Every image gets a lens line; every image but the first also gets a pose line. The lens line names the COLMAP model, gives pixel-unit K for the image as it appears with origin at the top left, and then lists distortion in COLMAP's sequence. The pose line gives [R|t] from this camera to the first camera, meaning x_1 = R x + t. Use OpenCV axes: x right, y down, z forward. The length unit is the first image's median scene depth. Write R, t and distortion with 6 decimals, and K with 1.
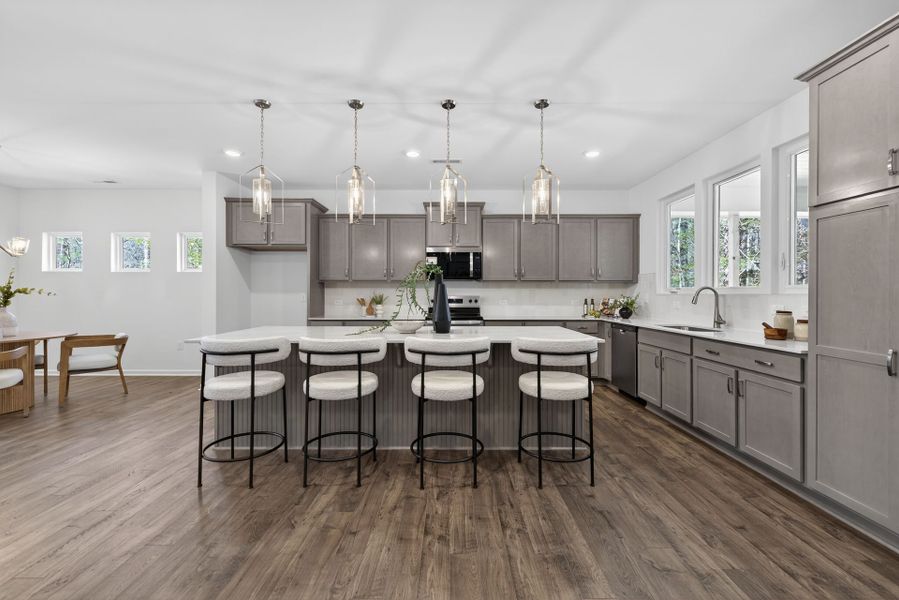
lens RADIAL K [[373.8, 0, 451.0], [0, 373.8, 295.2], [0, 0, 1]] dist [0.000353, 0.000052]
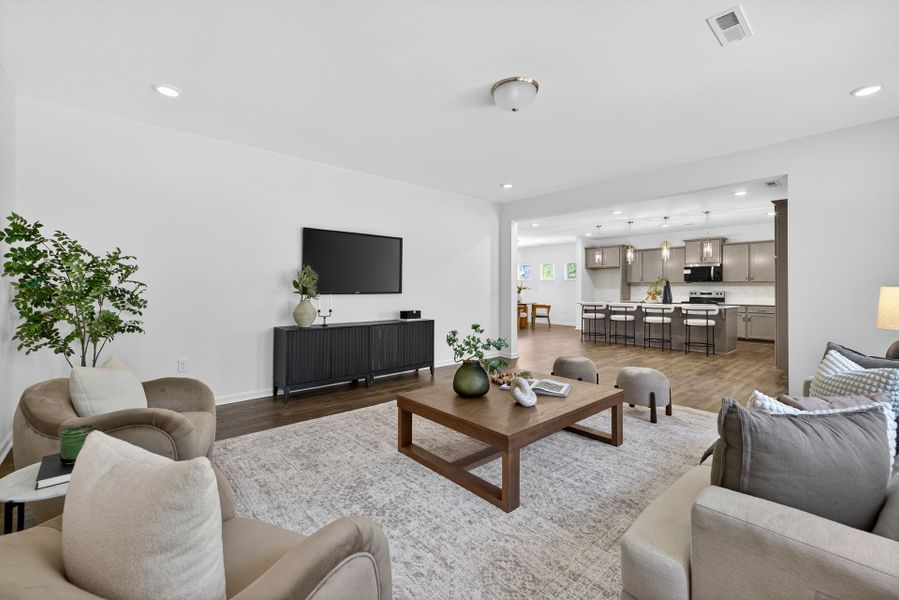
lens RADIAL K [[379.8, 0, 451.0], [0, 379.8, 289.7], [0, 0, 1]] dist [0.002599, 0.000147]
pose [[0.655479, 0.004005, -0.755203, 0.677929], [-0.003520, 0.999991, 0.002248, -0.003183], [0.755205, 0.001184, 0.655488, -1.258353]]
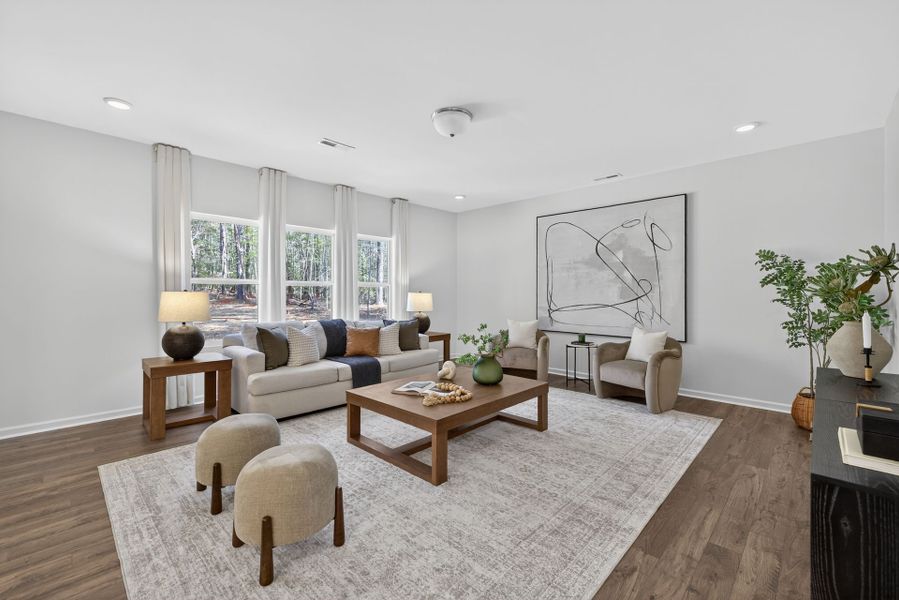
lens RADIAL K [[373.8, 0, 451.0], [0, 373.8, 295.2], [0, 0, 1]] dist [0.000353, 0.000052]
pose [[-0.713237, -0.005821, 0.700898, -0.231472], [-0.005171, 0.999982, 0.003043, -0.003551], [-0.700904, -0.001454, -0.713255, -0.250678]]
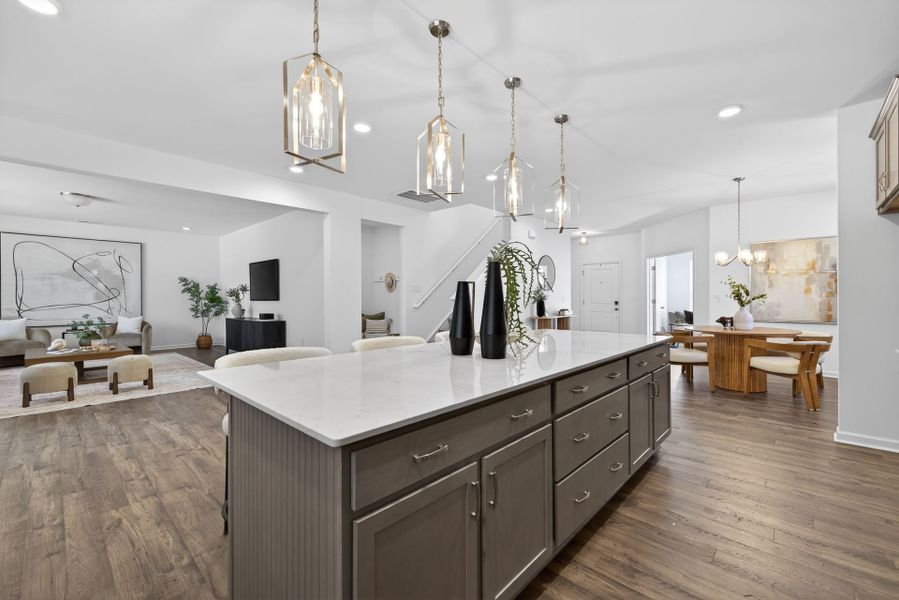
lens RADIAL K [[382.6, 0, 450.5], [0, 382.6, 296.8], [0, 0, 1]] dist [0.019160, 0.000052]
pose [[-0.690148, 0.002707, -0.723663, 0.342631], [0.003299, 0.999994, 0.000594, -0.003334], [0.723660, -0.001977, -0.690154, 1.019822]]
